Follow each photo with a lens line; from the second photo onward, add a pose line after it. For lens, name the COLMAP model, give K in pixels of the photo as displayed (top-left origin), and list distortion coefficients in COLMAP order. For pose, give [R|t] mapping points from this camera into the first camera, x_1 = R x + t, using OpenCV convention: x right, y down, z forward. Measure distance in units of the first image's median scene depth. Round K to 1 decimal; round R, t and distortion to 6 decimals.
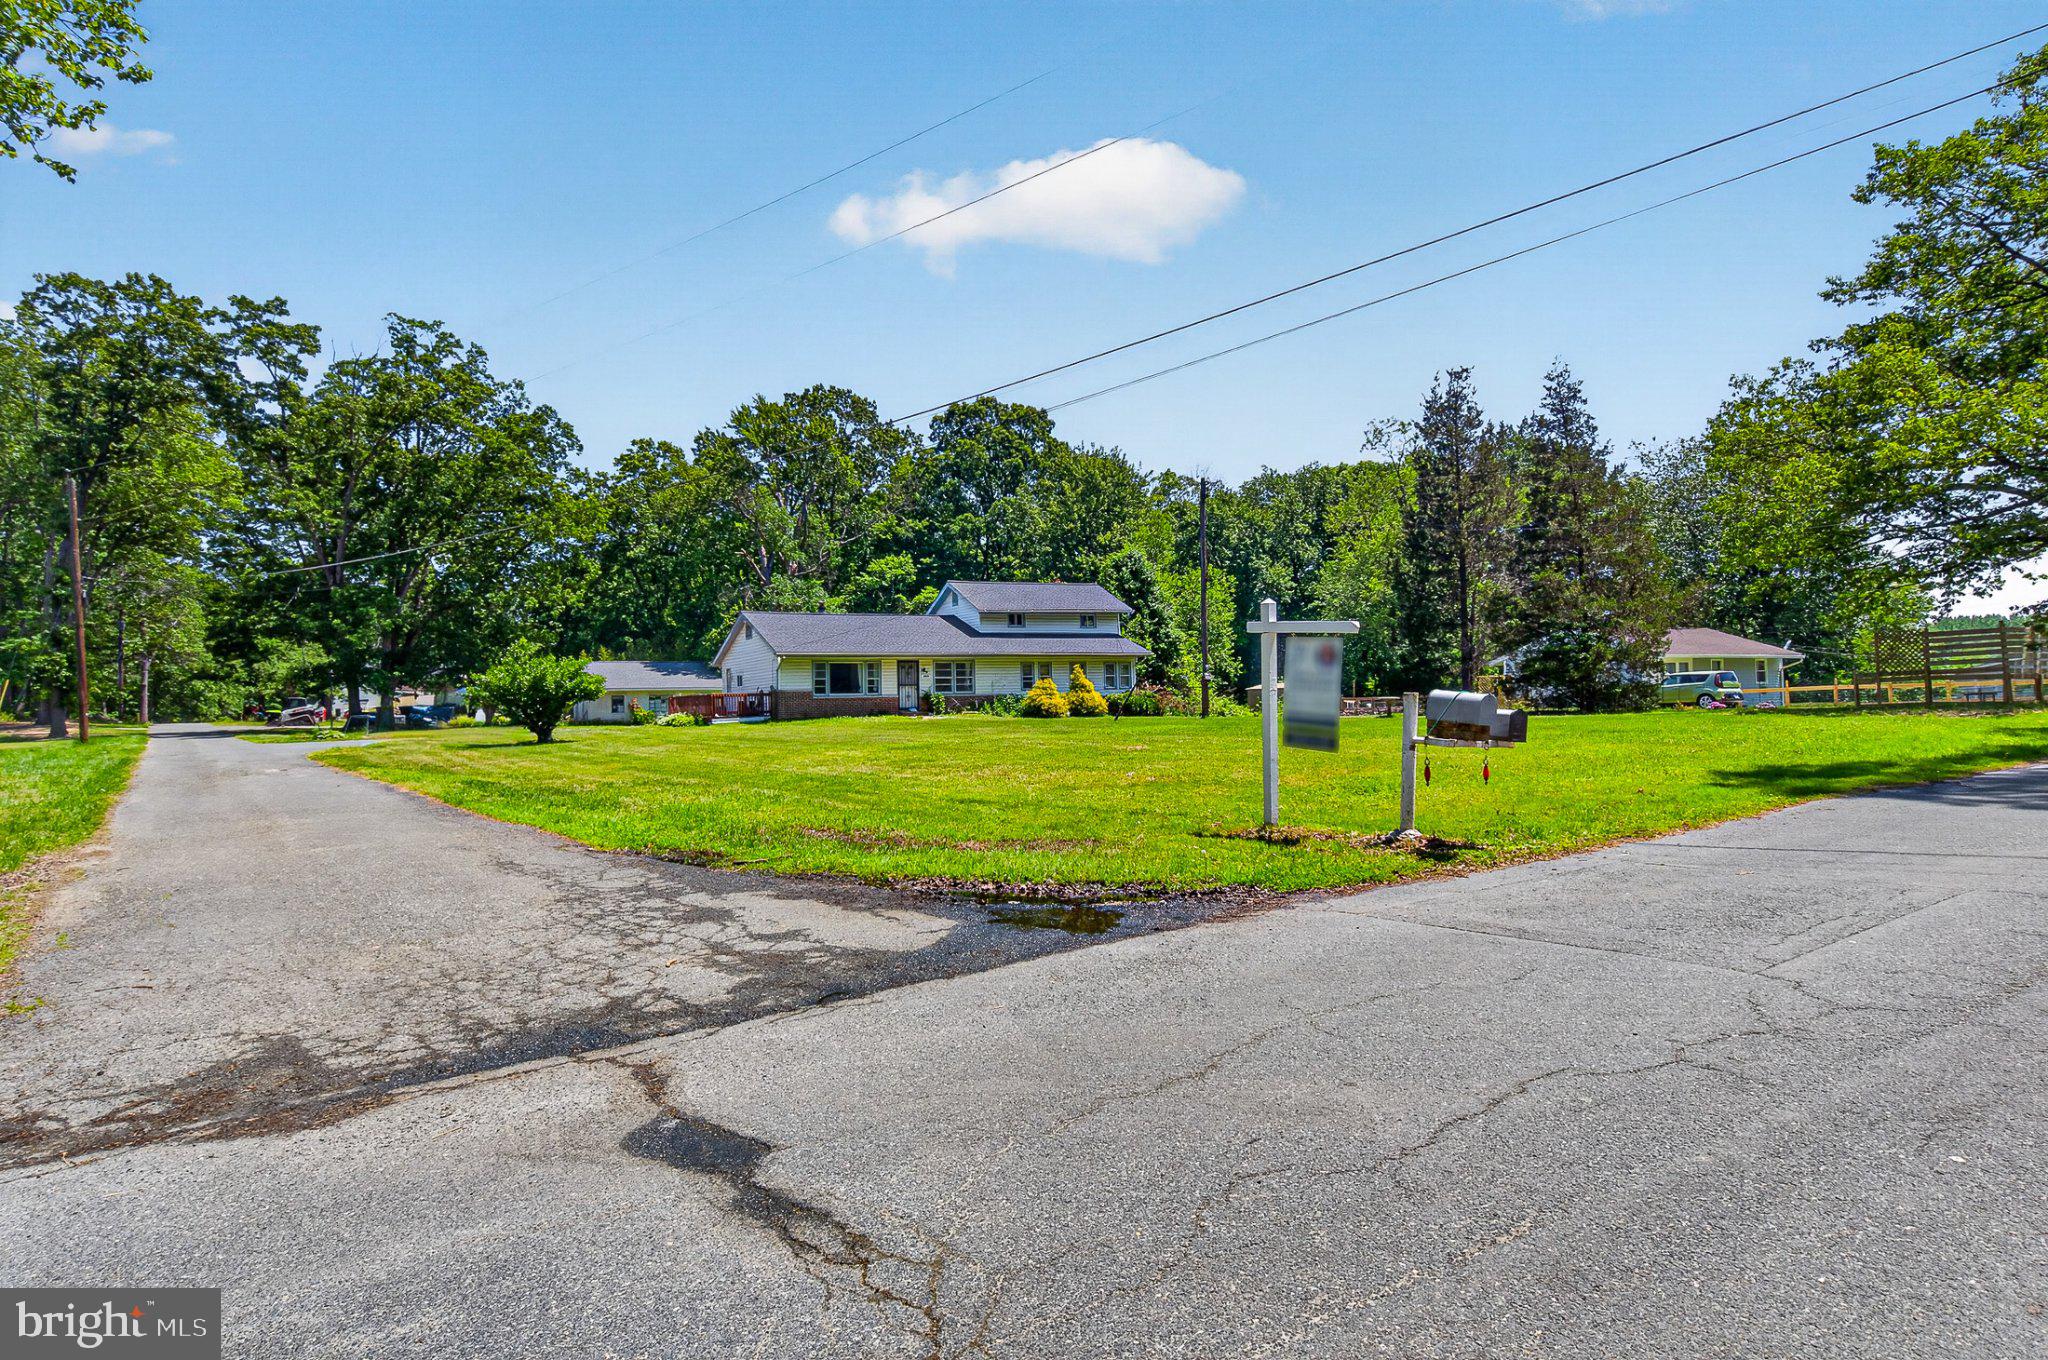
lens RADIAL K [[1132.5, 0, 1019.0], [0, 1132.5, 678.3], [0, 0, 1]] dist [0.011384, -0.004907]
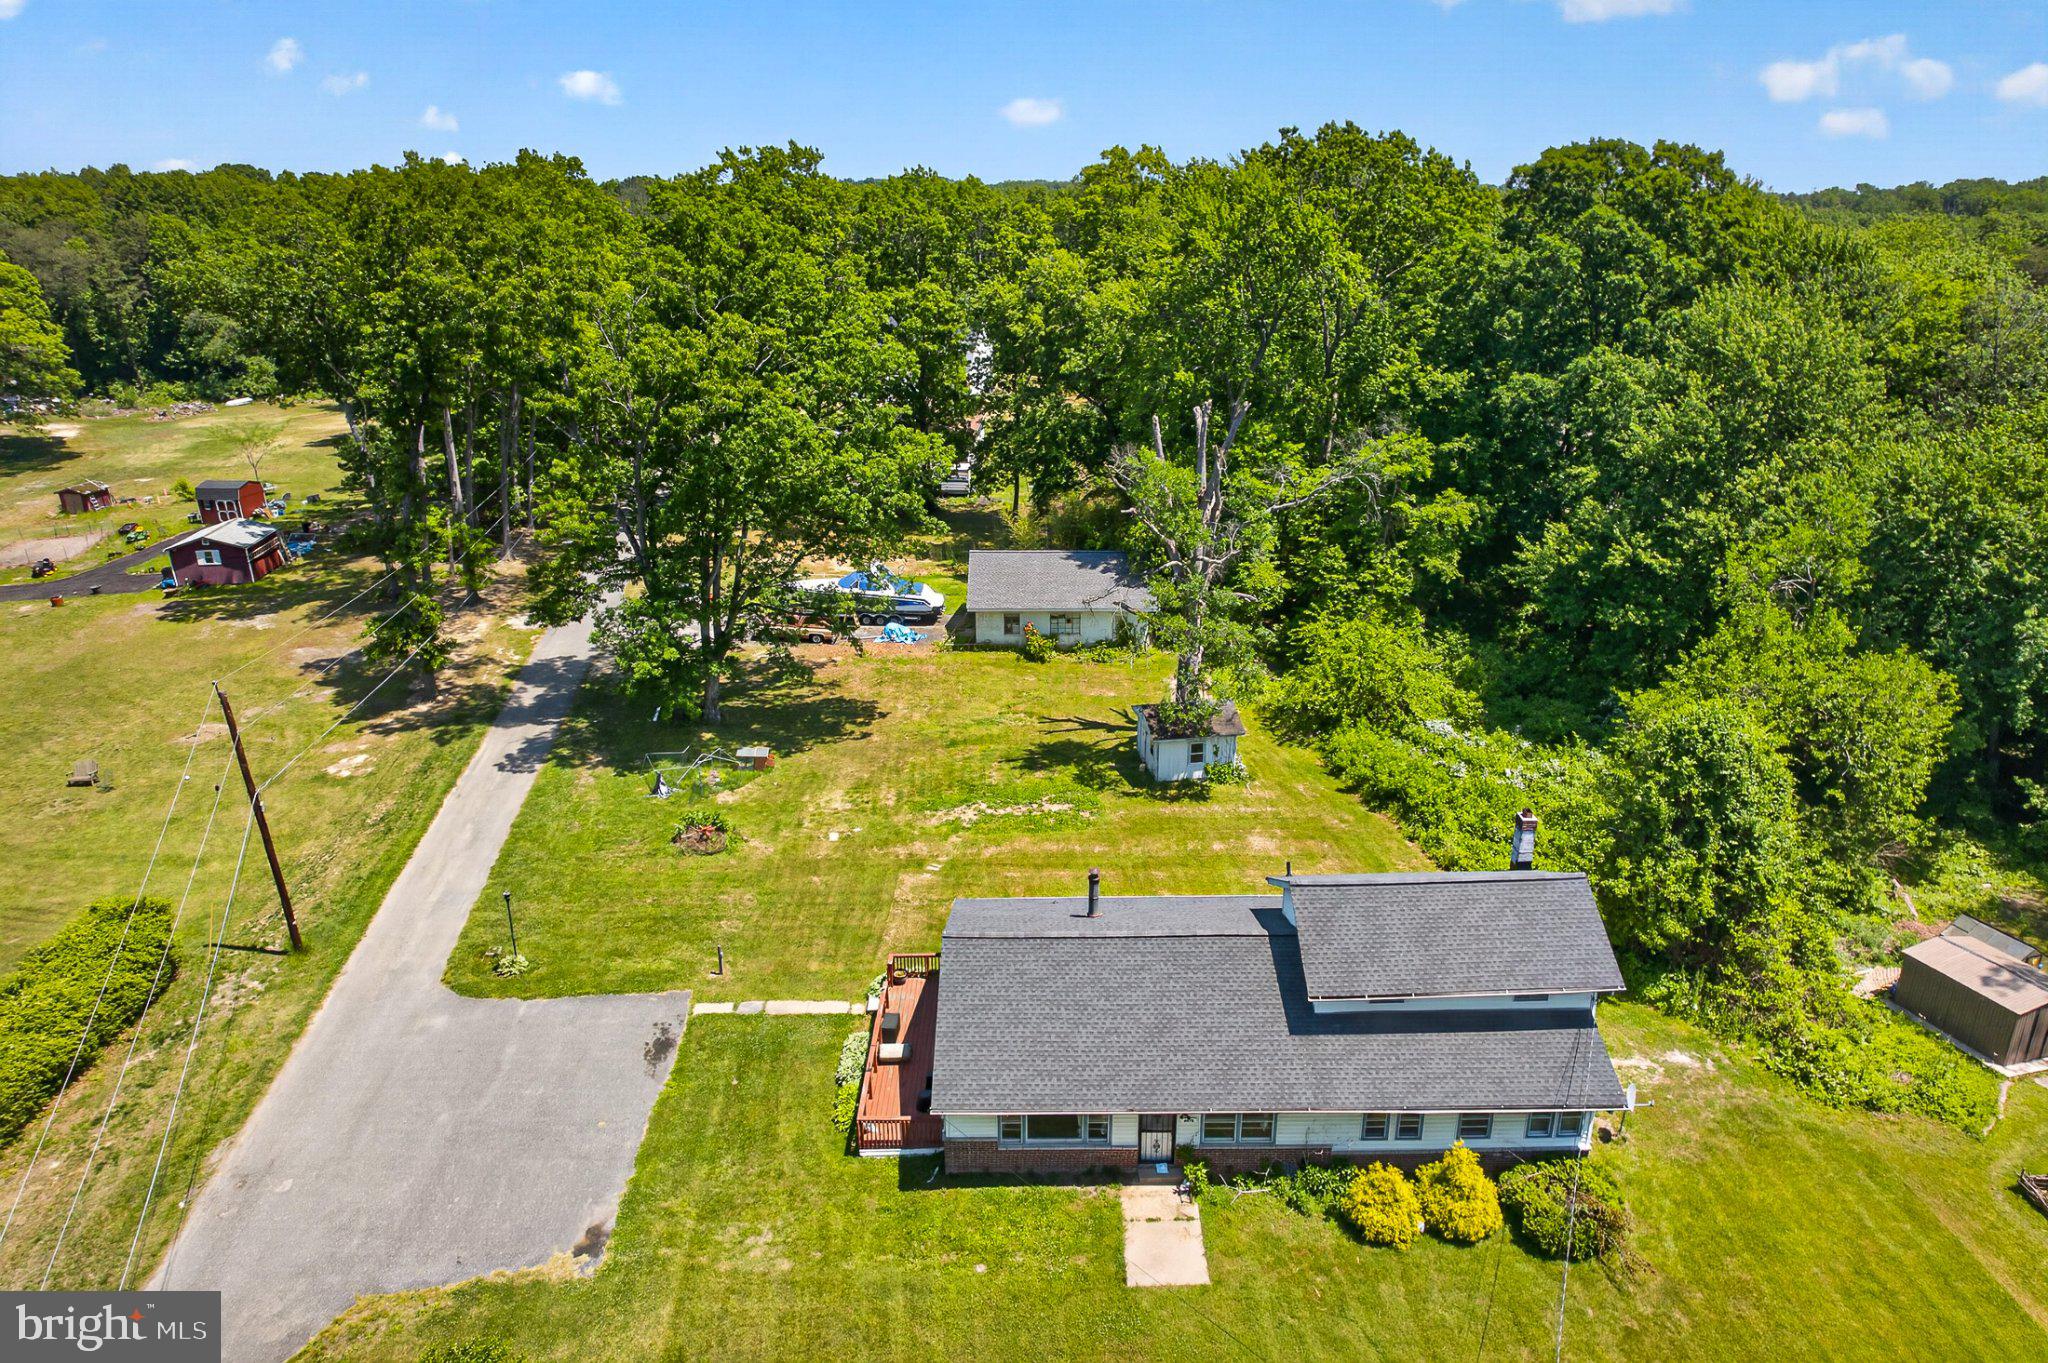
lens RADIAL K [[1304.5, 0, 1030.0], [0, 1304.5, 680.5], [0, 0, 1]] dist [-0.061451, 0.040907]
pose [[0.877248, 0.177930, -0.445845, 0.101812], [0.001370, 0.927837, 0.372982, -0.435108], [0.480036, -0.327809, 0.813699, 0.414274]]
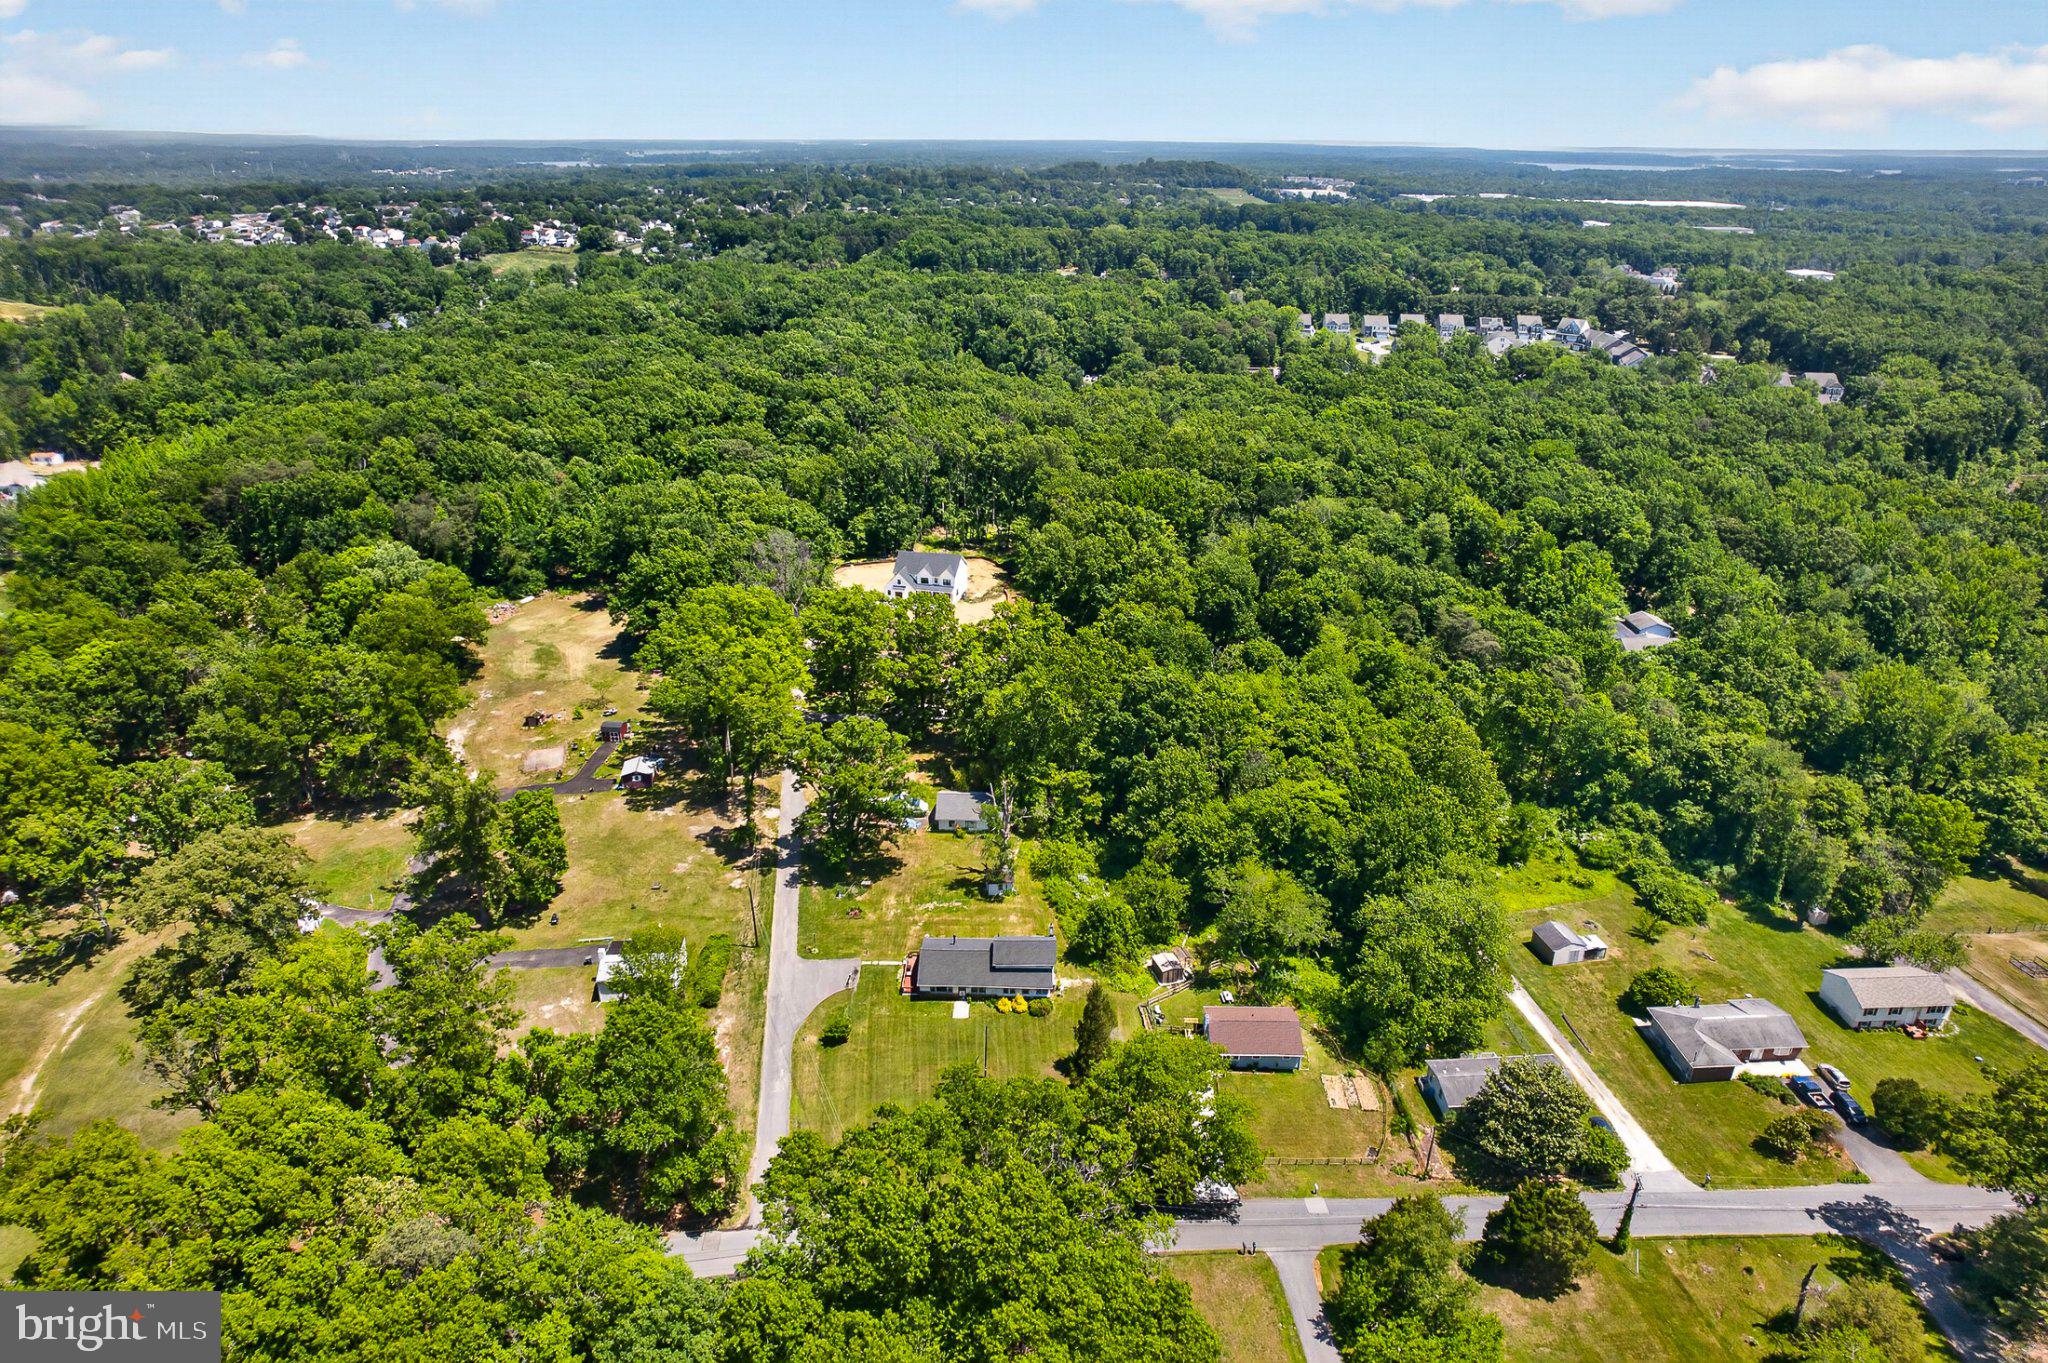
lens RADIAL K [[1304.5, 0, 1016.2], [0, 1304.5, 686.4], [0, 0, 1]] dist [-0.061451, 0.040907]
pose [[0.866789, 0.214853, -0.450016, 1.288992], [-0.005694, 0.906629, 0.421890, -1.997103], [0.498642, -0.363127, 0.787080, -1.264514]]
